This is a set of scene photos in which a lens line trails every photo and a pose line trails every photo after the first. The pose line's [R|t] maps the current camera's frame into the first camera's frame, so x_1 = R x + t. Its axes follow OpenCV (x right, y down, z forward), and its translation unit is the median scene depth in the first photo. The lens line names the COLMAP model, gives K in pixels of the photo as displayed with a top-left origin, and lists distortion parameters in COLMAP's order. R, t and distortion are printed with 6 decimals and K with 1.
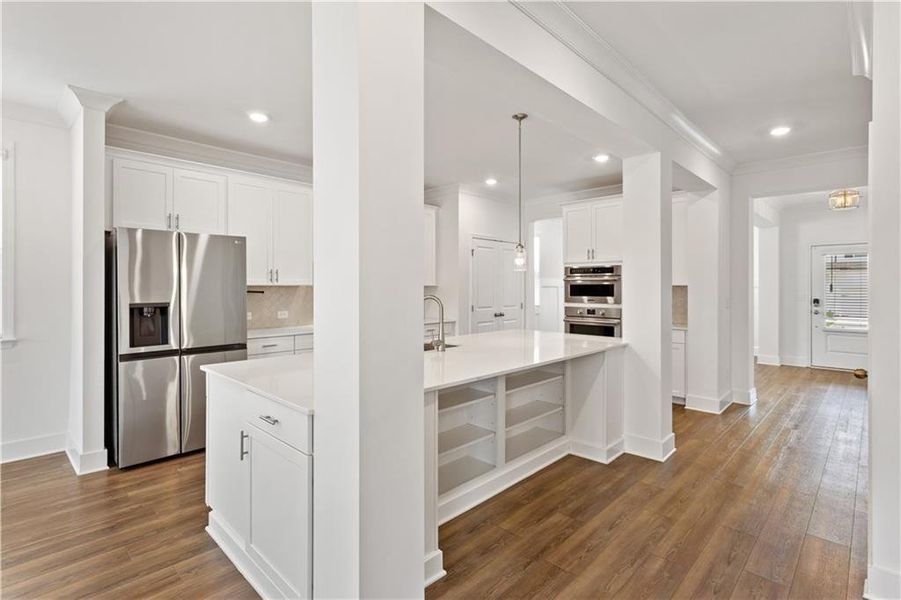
lens RADIAL K [[427.4, 0, 446.0], [0, 427.4, 286.2], [0, 0, 1]] dist [0.001409, 0.000142]
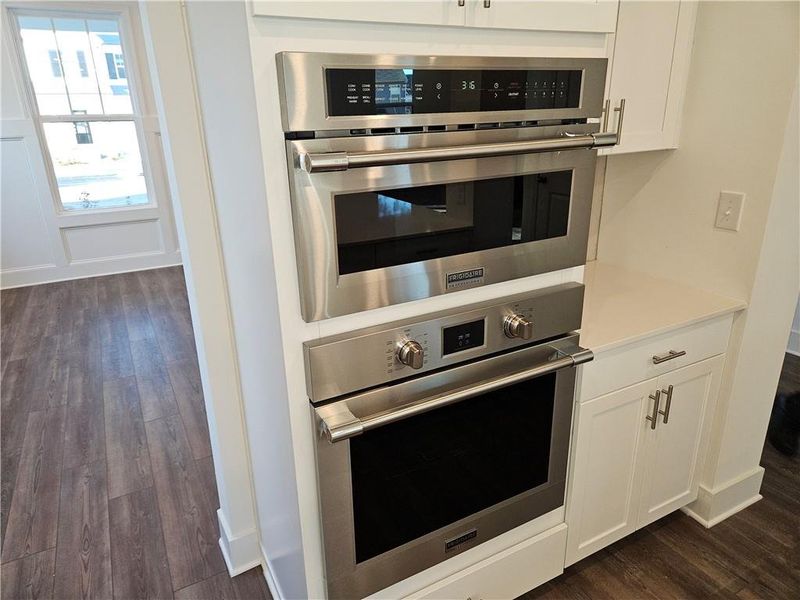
lens RADIAL K [[541.5, 0, 400.0], [0, 541.5, 300.0], [0, 0, 1]] dist [0.082832, -0.063856]
pose [[0.287001, -0.327756, 0.900115, 0.129147], [0.022076, 0.941659, 0.335845, -0.032065], [-0.957676, -0.076517, 0.277492, 0.961284]]
